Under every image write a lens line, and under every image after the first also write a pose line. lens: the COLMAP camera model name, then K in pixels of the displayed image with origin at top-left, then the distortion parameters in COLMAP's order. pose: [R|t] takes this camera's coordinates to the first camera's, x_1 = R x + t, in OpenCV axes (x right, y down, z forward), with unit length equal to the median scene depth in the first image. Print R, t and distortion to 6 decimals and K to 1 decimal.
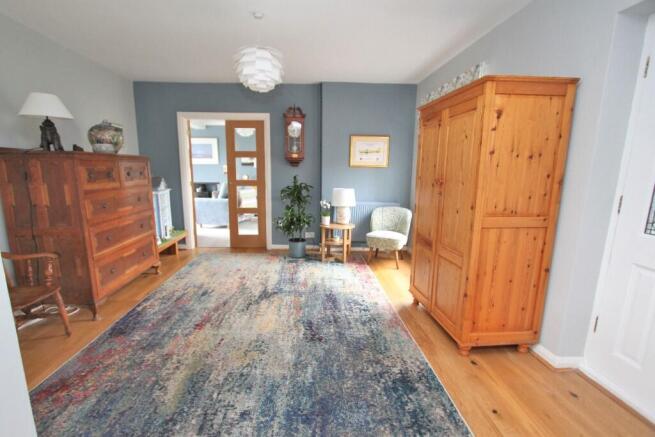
lens RADIAL K [[300.1, 0, 326.3], [0, 300.1, 220.7], [0, 0, 1]] dist [-0.000154, 0.000278]
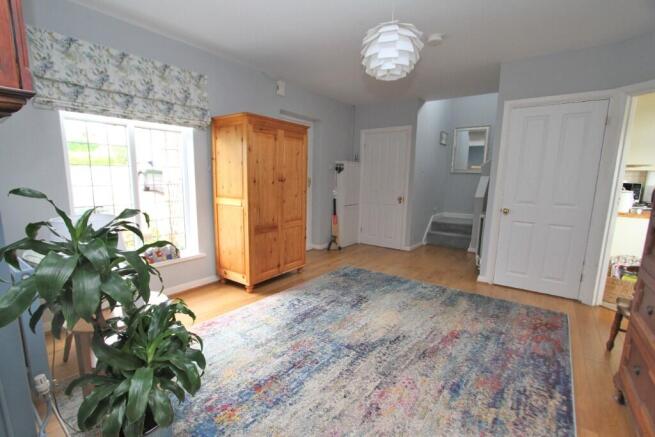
lens RADIAL K [[300.1, 0, 325.9], [0, 300.1, 222.2], [0, 0, 1]] dist [-0.000154, 0.000278]
pose [[-0.754997, -0.120160, 0.644625, -0.622587], [0.091221, 0.954261, 0.284717, -0.270476], [-0.649353, 0.273764, -0.709503, 1.667942]]
